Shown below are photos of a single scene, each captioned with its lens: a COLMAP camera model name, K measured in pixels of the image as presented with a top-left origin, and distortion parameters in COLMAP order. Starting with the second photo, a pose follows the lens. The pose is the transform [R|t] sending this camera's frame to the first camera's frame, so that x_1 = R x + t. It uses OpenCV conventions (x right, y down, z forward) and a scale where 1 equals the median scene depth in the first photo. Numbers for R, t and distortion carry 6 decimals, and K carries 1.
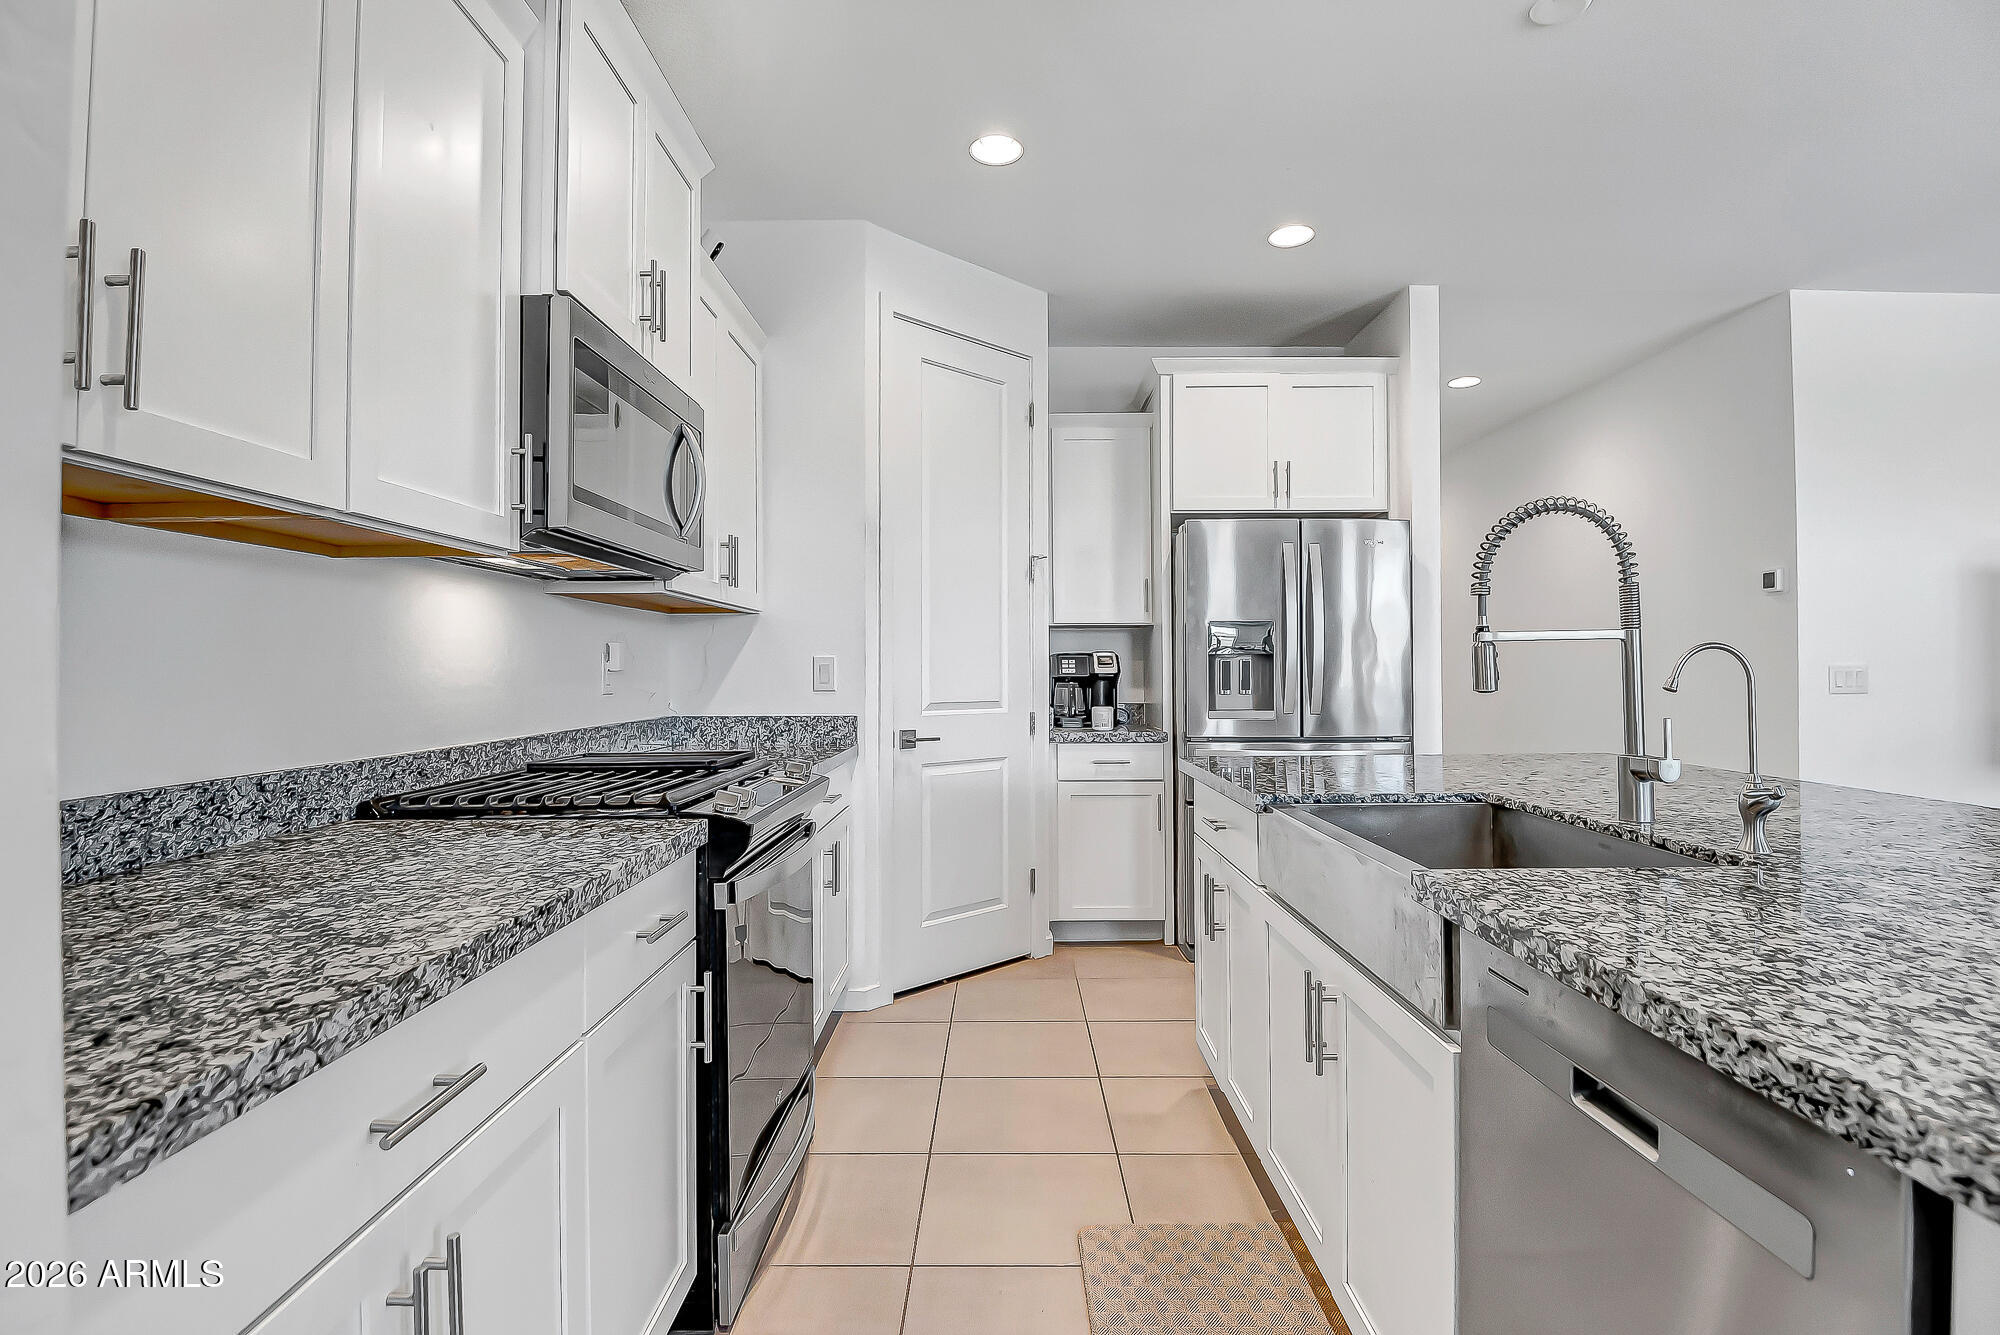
lens RADIAL K [[971.8, 0, 1001.5], [0, 971.8, 669.3], [0, 0, 1]] dist [0.004808, 0.000129]
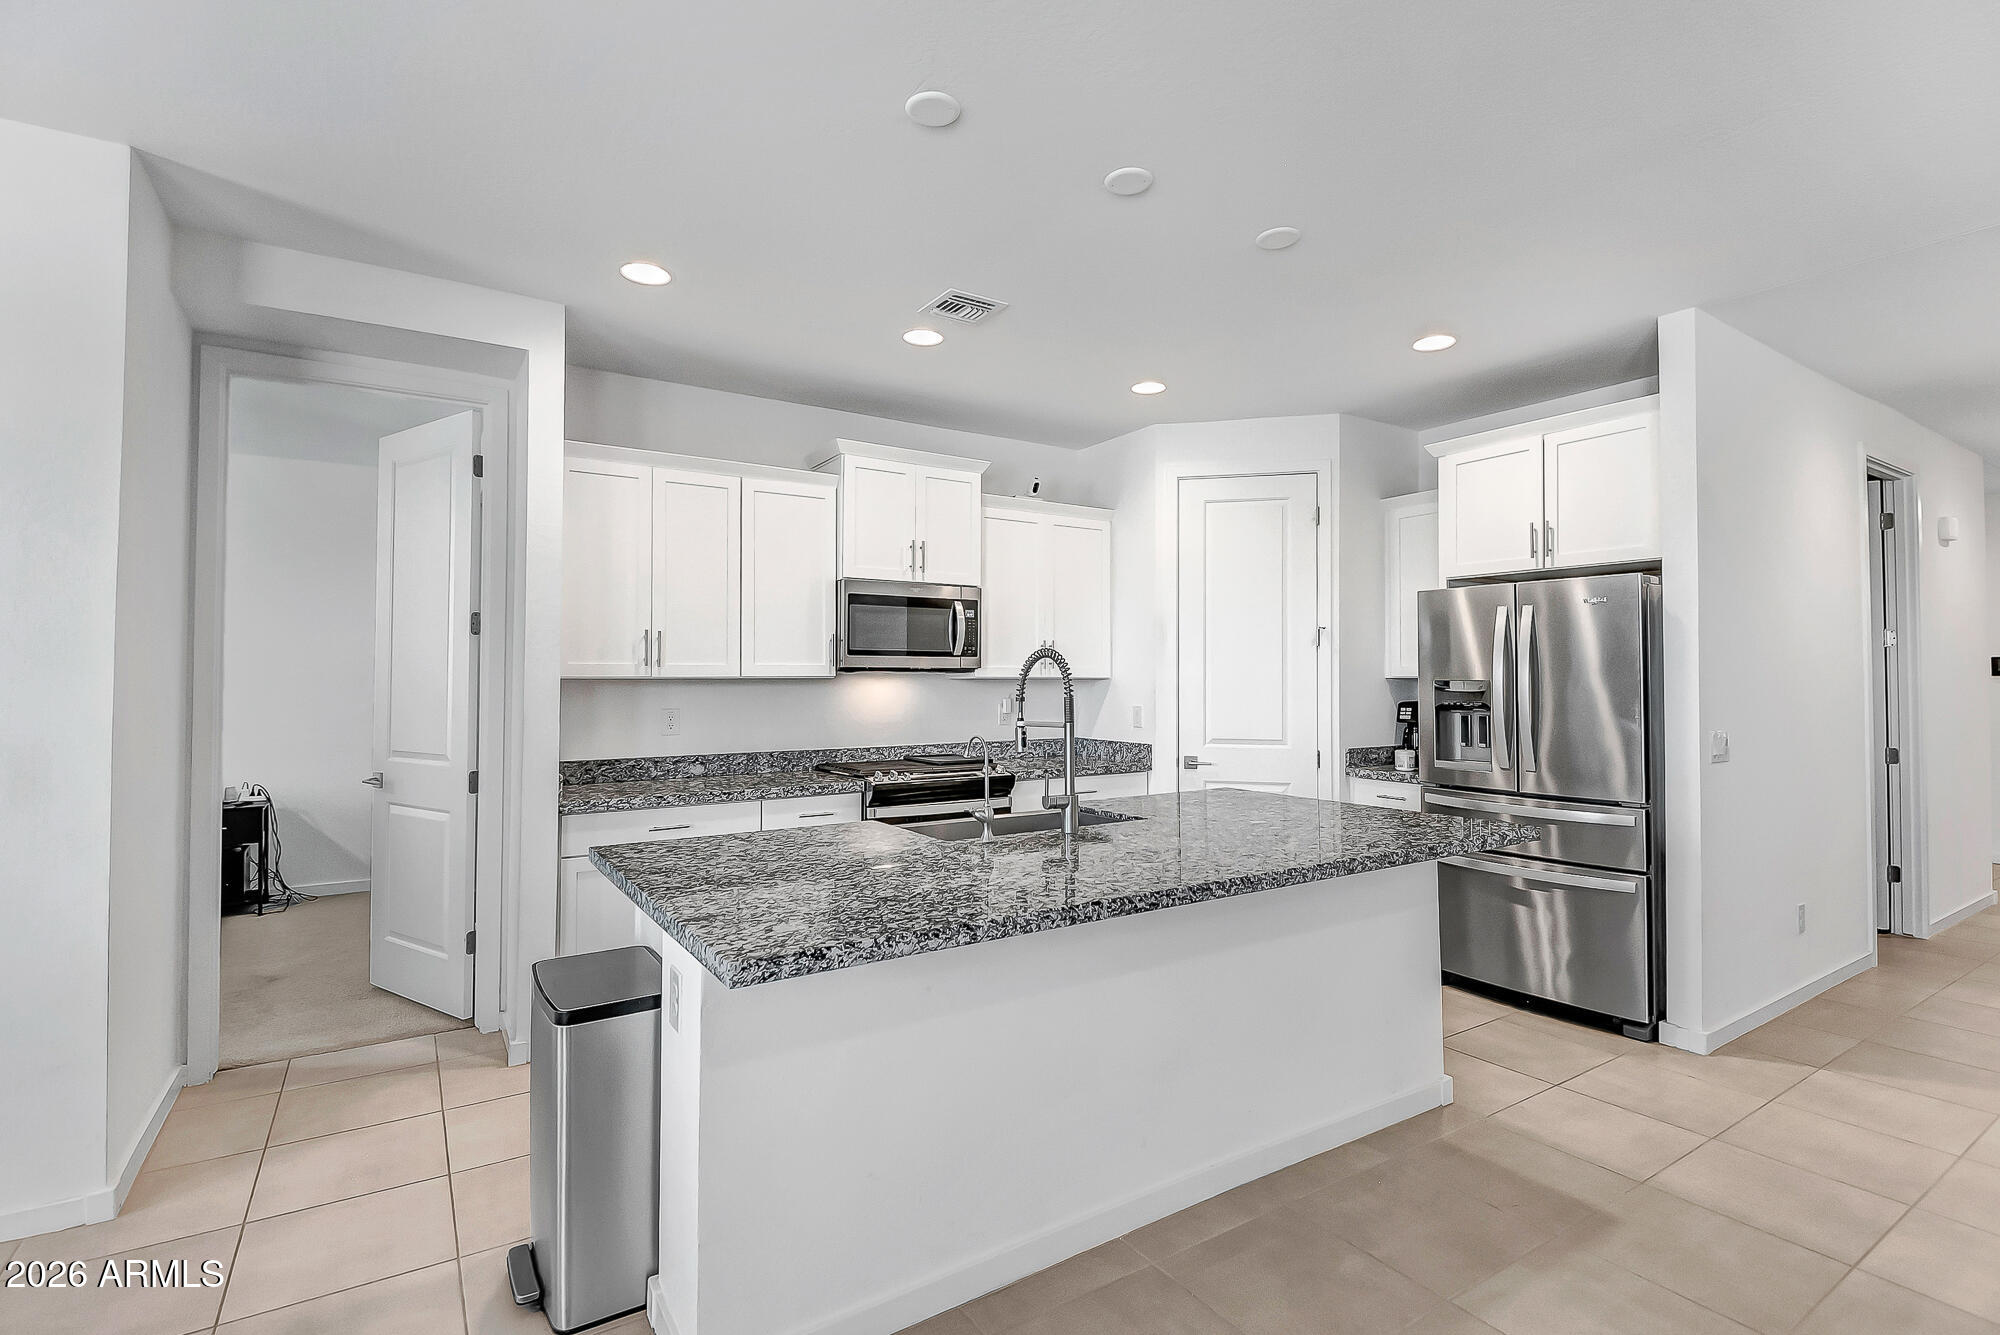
lens RADIAL K [[916.3, 0, 996.9], [0, 916.3, 661.3], [0, 0, 1]] dist [0.000102, -0.000039]
pose [[0.545518, -0.010858, -0.838029, 0.941526], [-0.001061, 0.999906, -0.013646, -0.064017], [0.838098, 0.008333, 0.545456, -0.000756]]
